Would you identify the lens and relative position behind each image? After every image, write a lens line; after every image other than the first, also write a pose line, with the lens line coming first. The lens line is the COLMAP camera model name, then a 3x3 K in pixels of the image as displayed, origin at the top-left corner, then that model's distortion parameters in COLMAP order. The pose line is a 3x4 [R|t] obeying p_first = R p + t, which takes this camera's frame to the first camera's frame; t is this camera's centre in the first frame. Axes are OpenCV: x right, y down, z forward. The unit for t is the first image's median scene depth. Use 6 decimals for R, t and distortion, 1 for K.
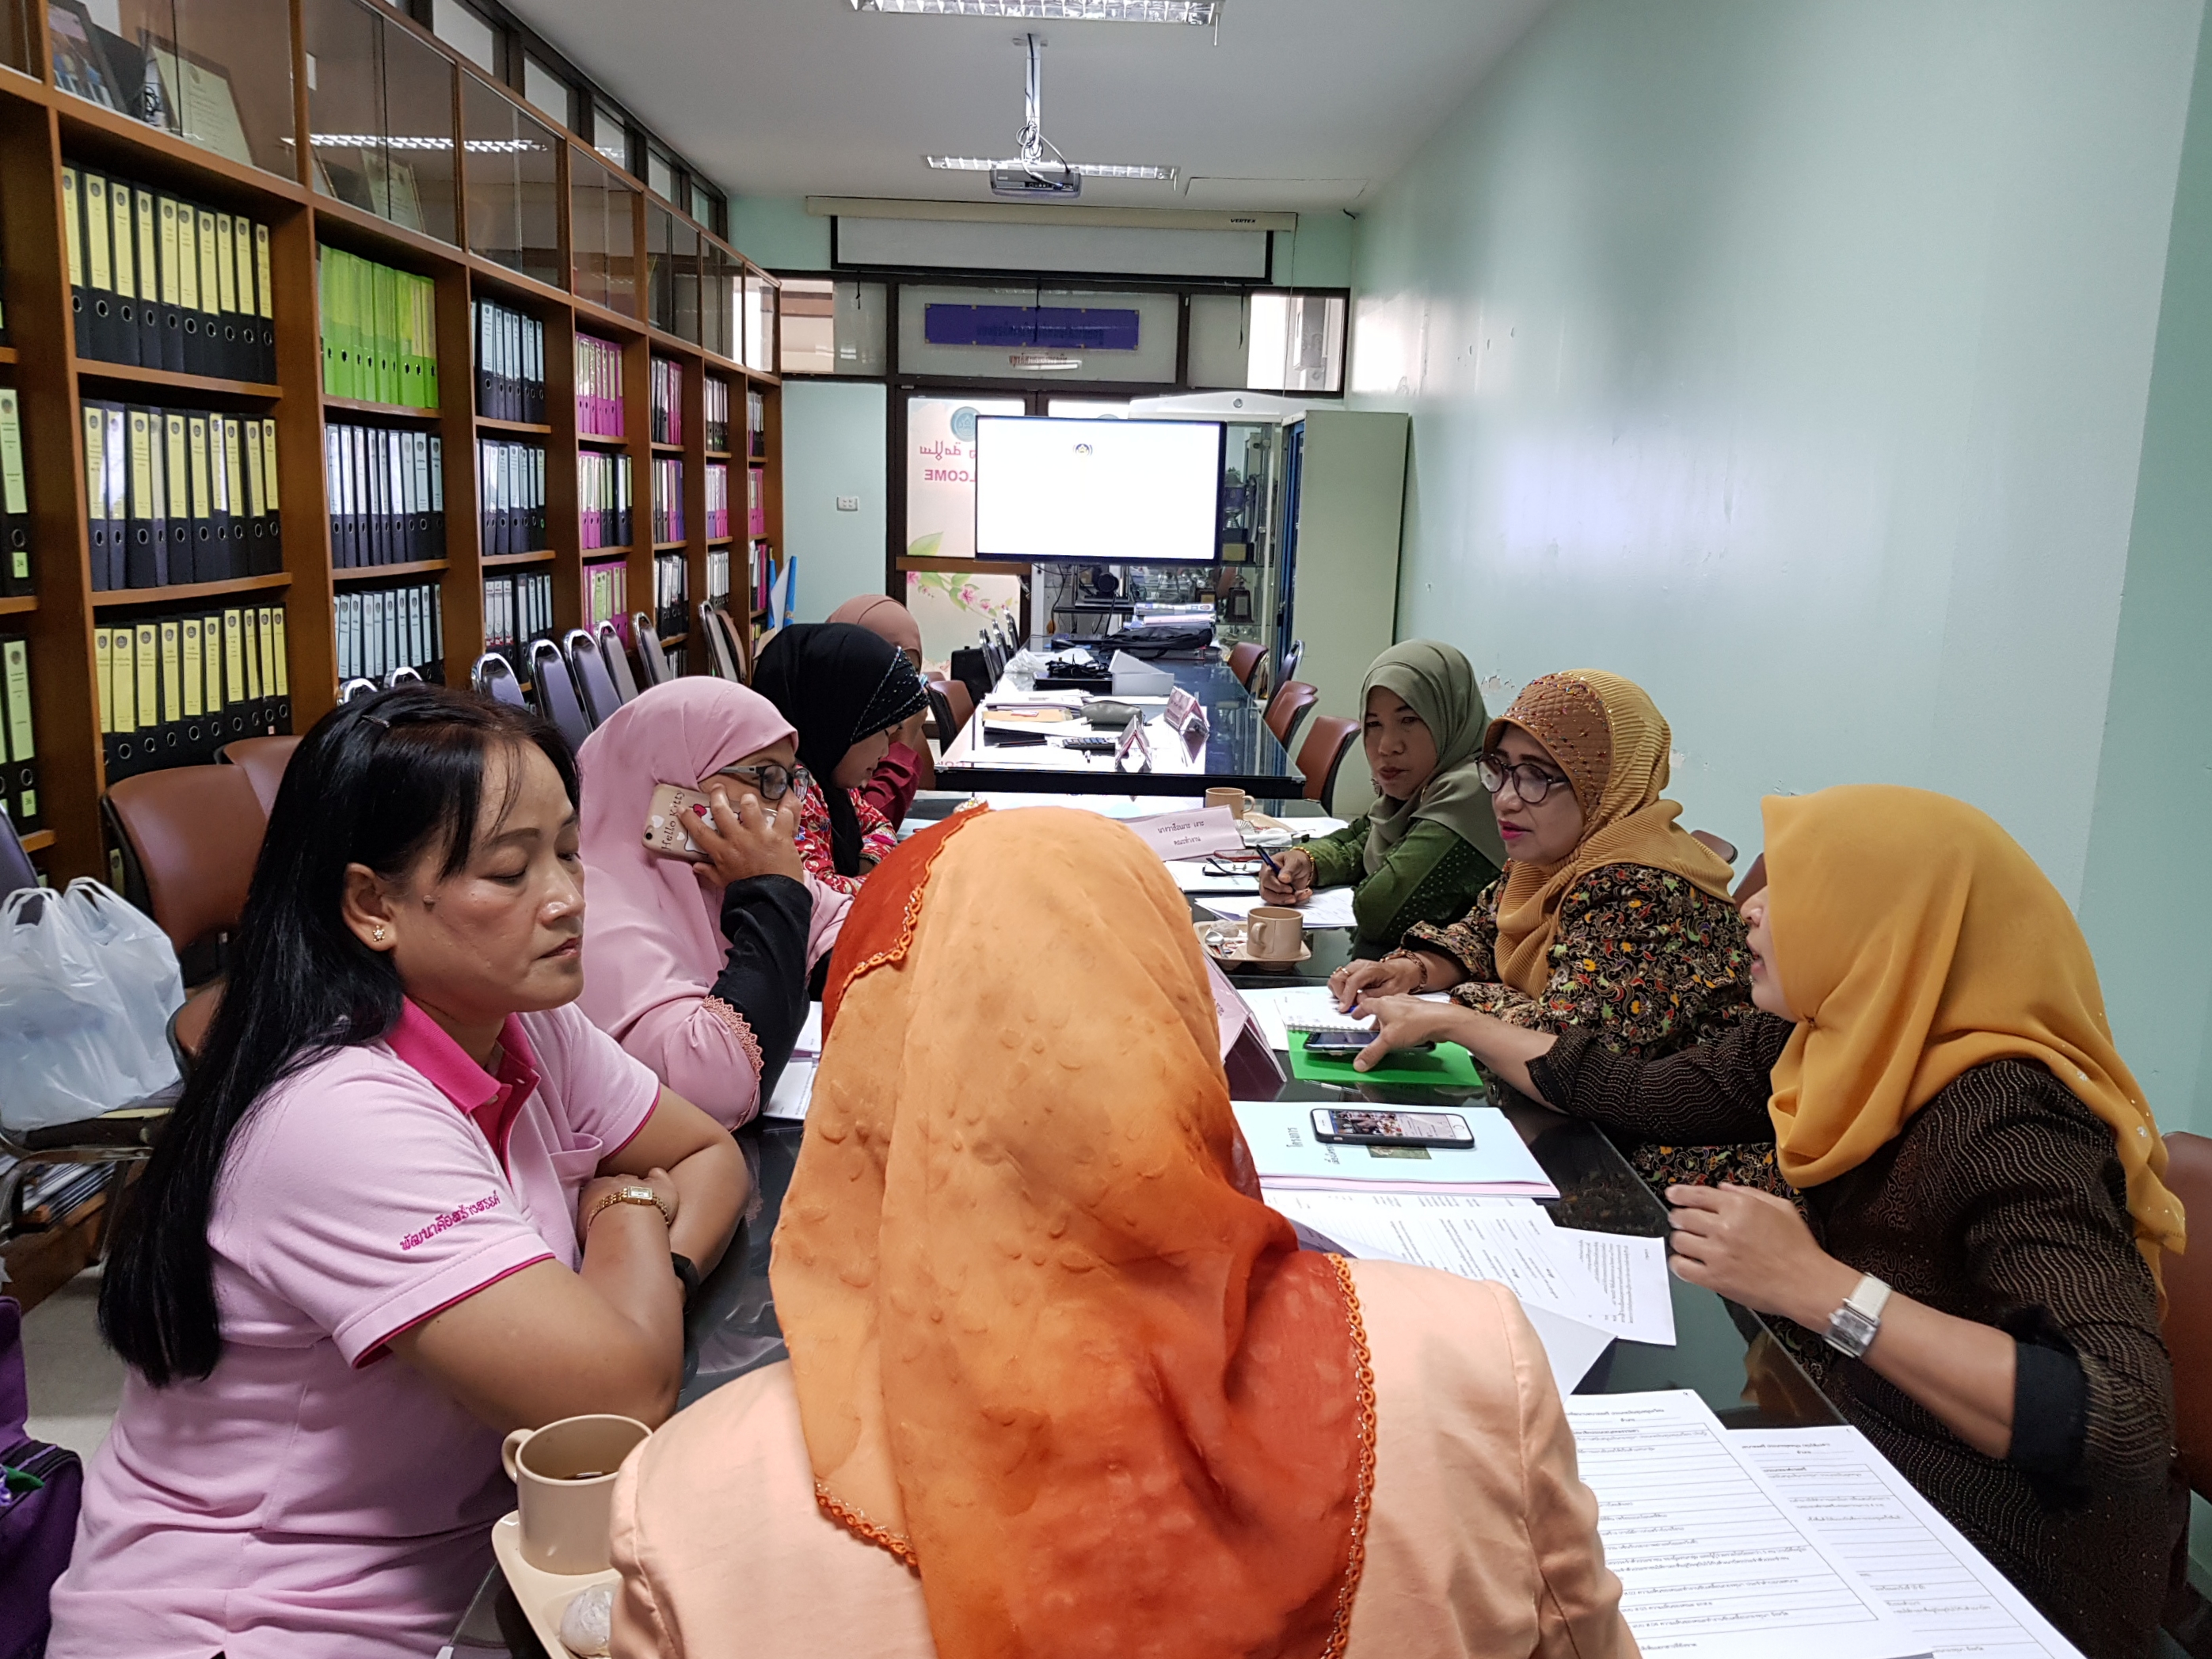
lens RADIAL K [[1788.0, 0, 1111.6], [0, 1788.0, 889.5], [0, 0, 1]] dist [-0.003852, -0.018517]
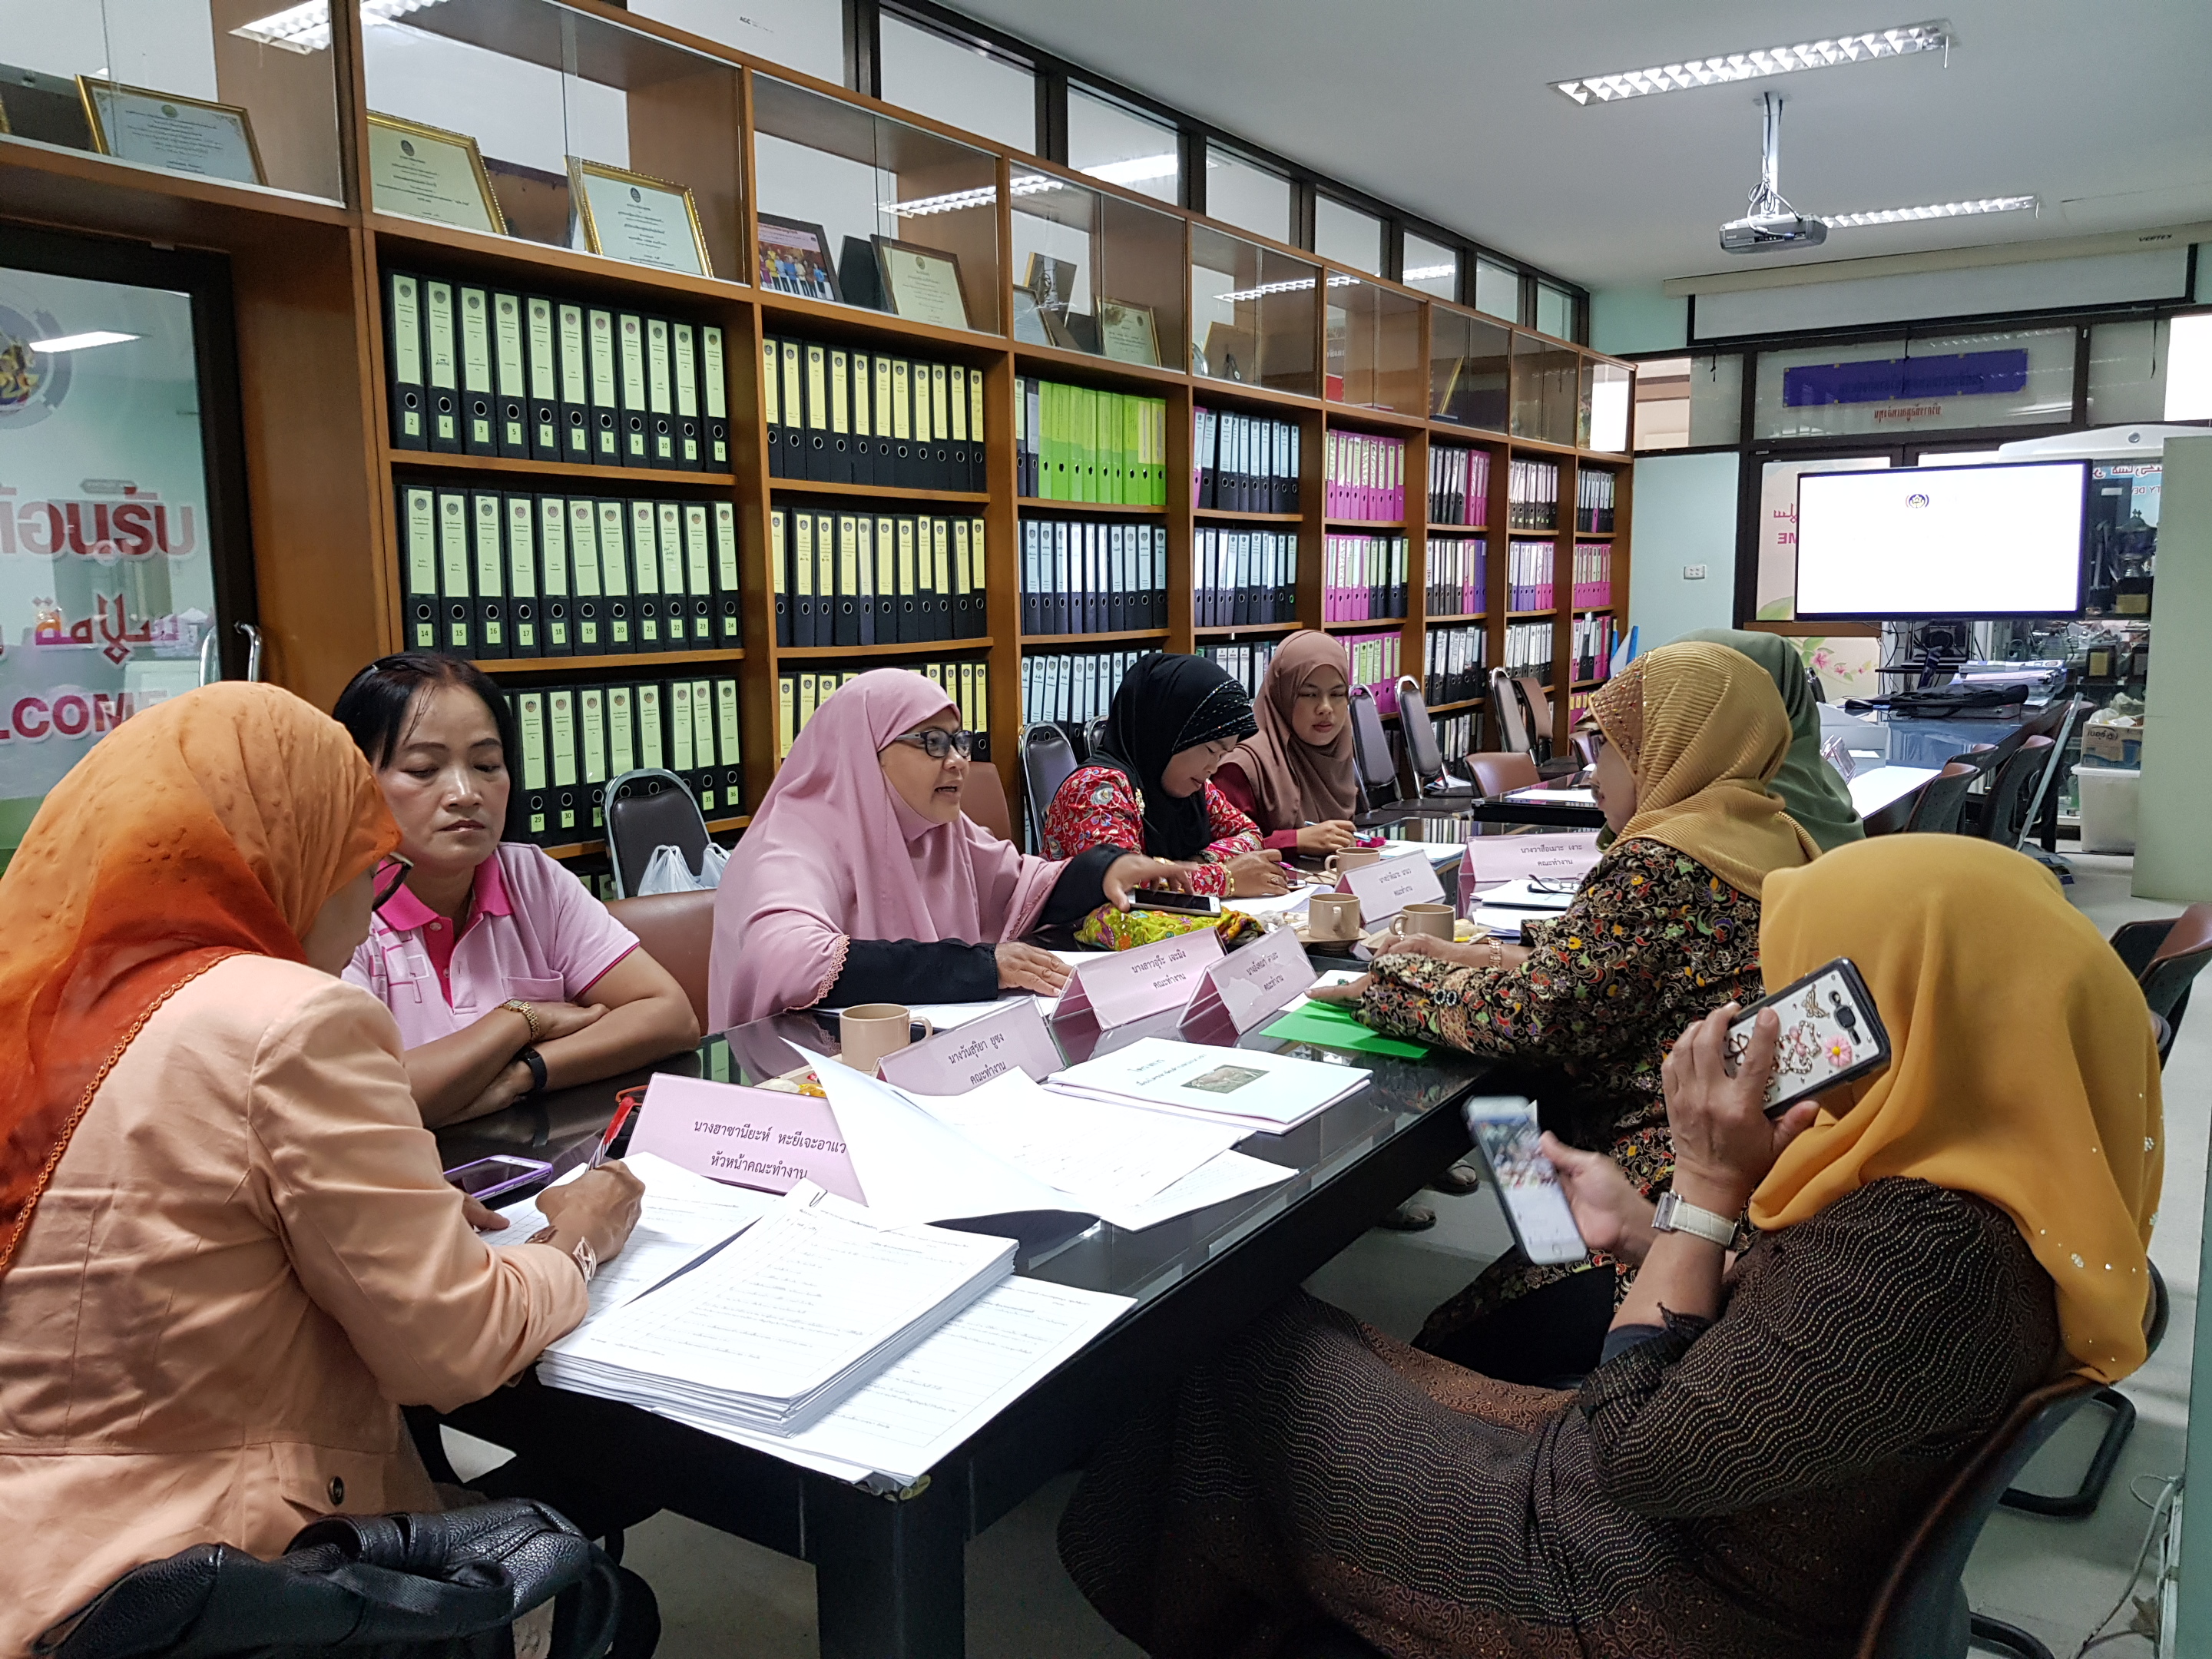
lens RADIAL K [[1733.2, 0, 1106.0], [0, 1733.2, 829.5], [0, 0, 1]] dist [0.097762, -0.164218]
pose [[0.835440, 0.029188, -0.548806, 0.151426], [-0.073860, 0.995493, -0.059492, 0.014381], [0.544596, 0.090236, 0.833830, 0.009469]]
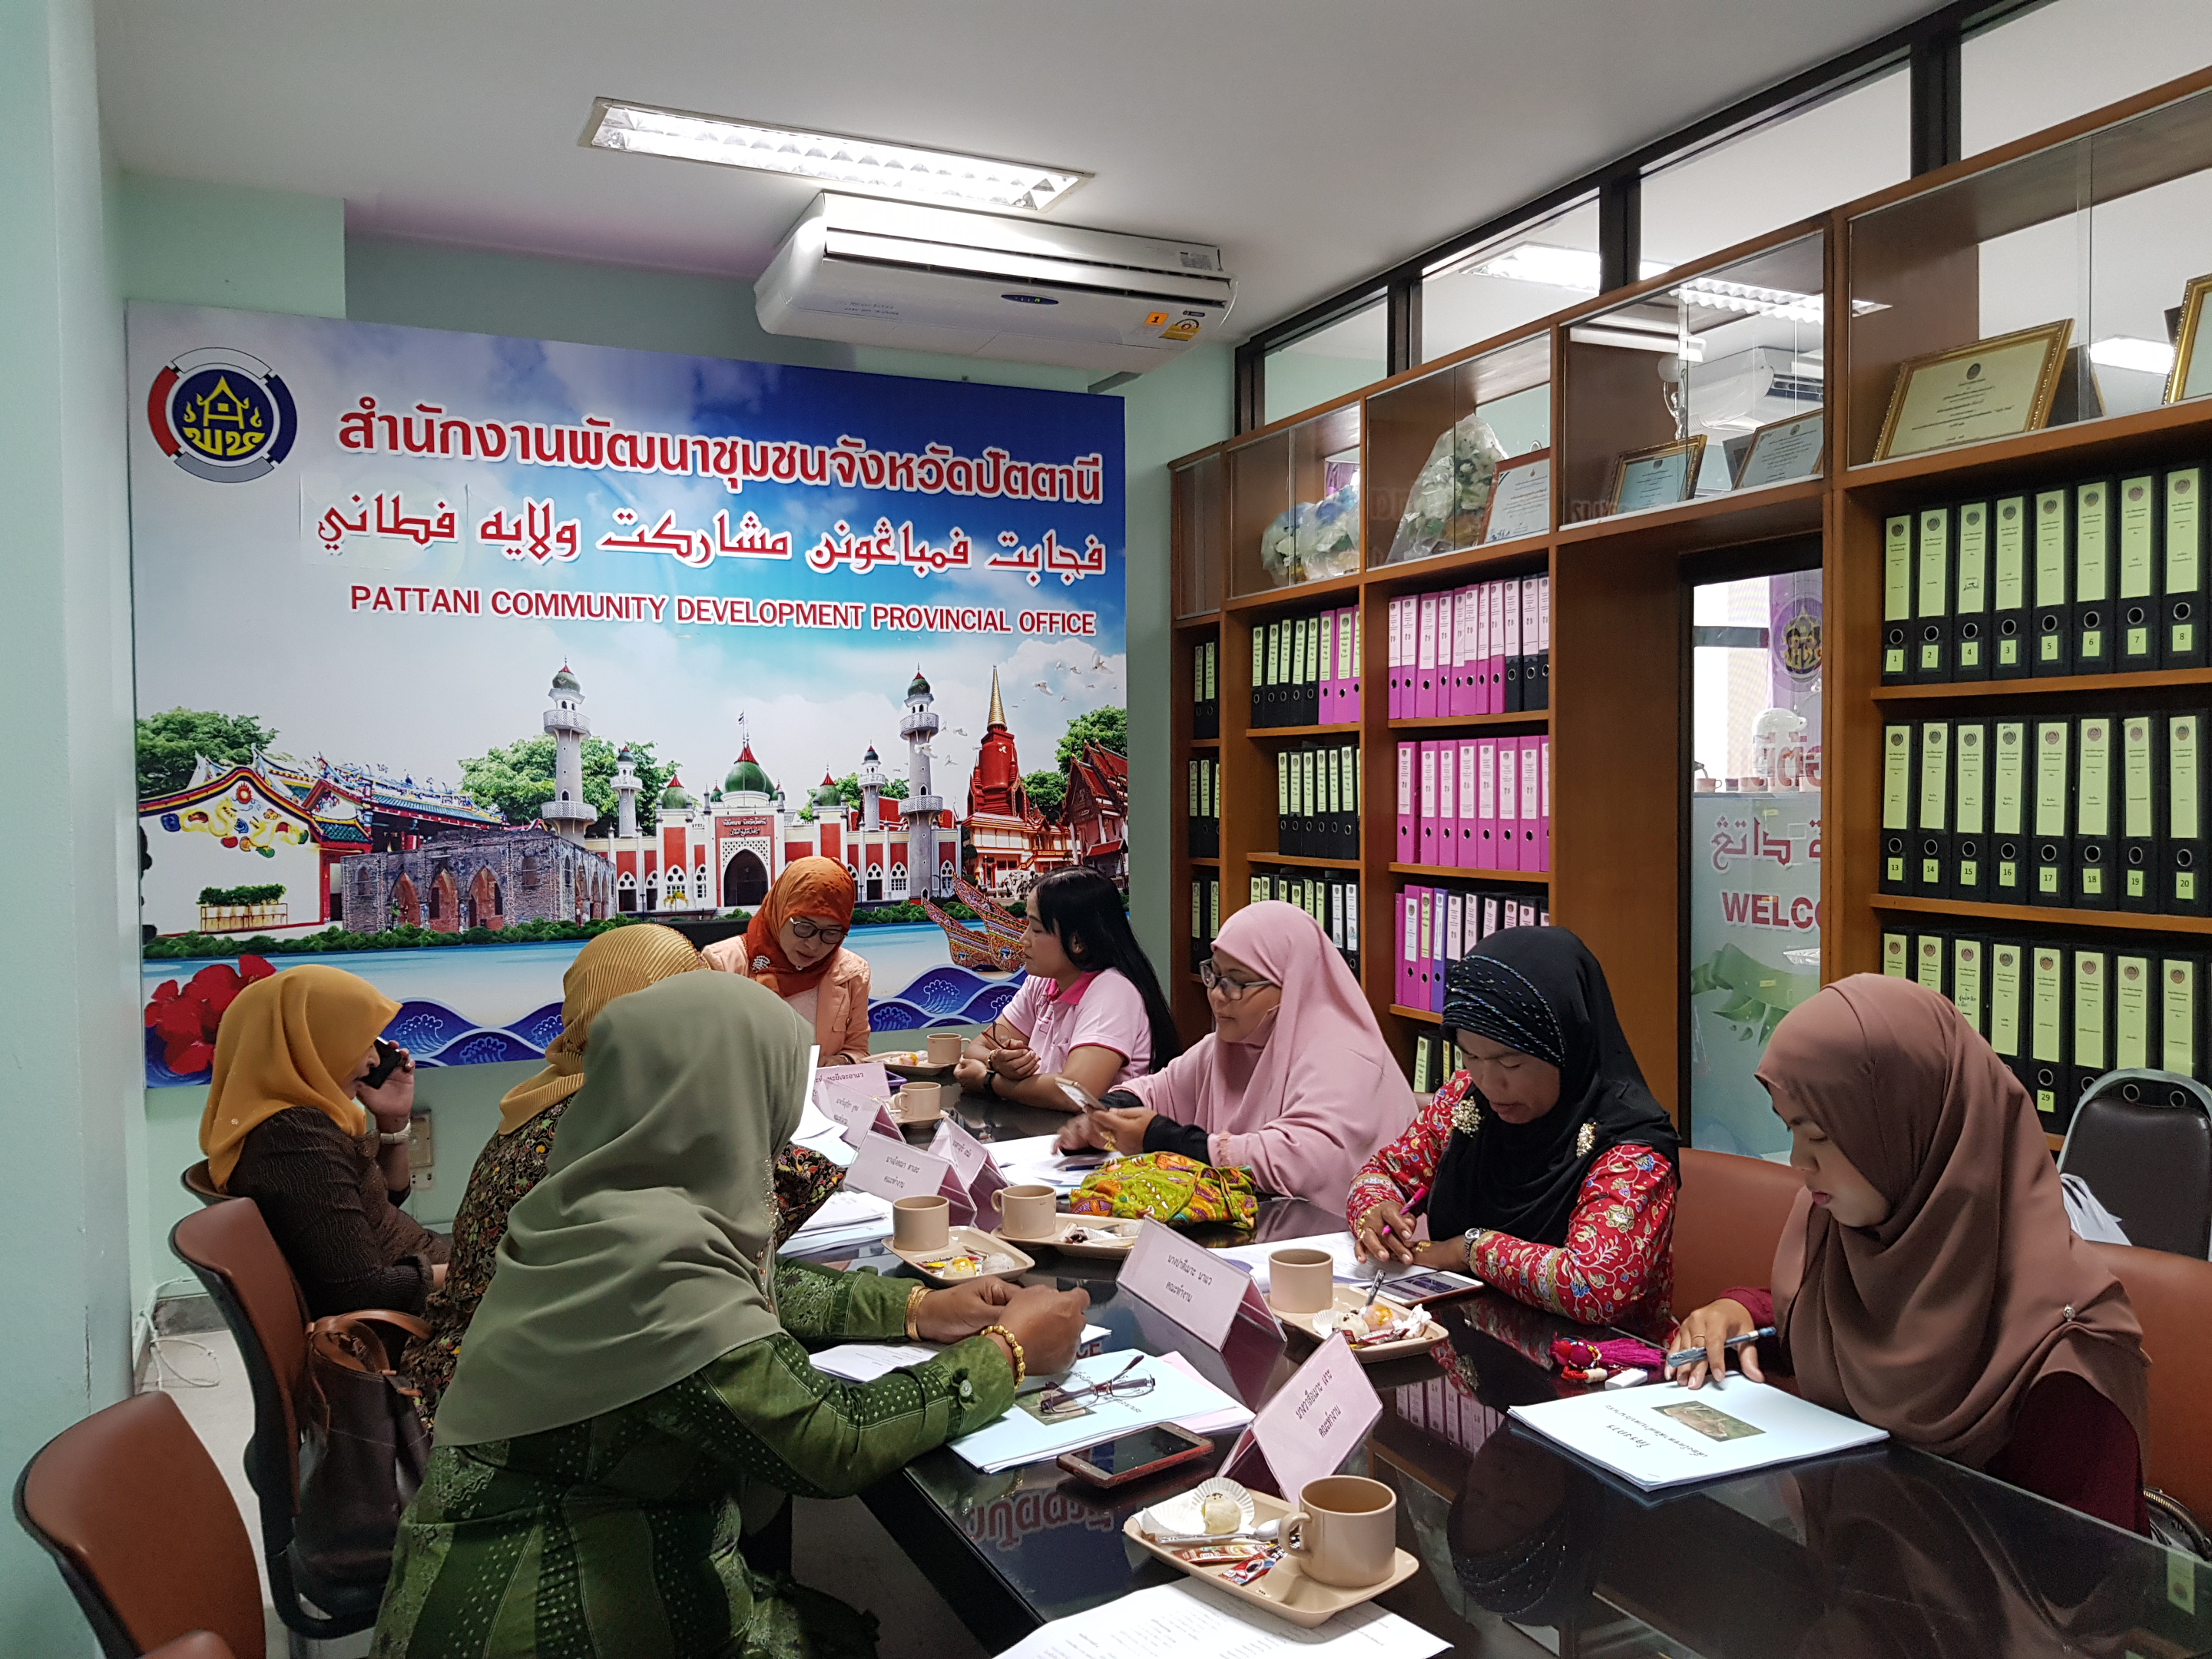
lens RADIAL K [[1673.5, 0, 1106.8], [0, 1673.5, 851.4], [0, 0, 1]] dist [0.096420, -0.193157]
pose [[-0.903057, -0.008225, -0.429442, 0.122914], [-0.110616, 0.970545, 0.214023, -0.118934], [0.415032, 0.240778, -0.877368, 0.558567]]
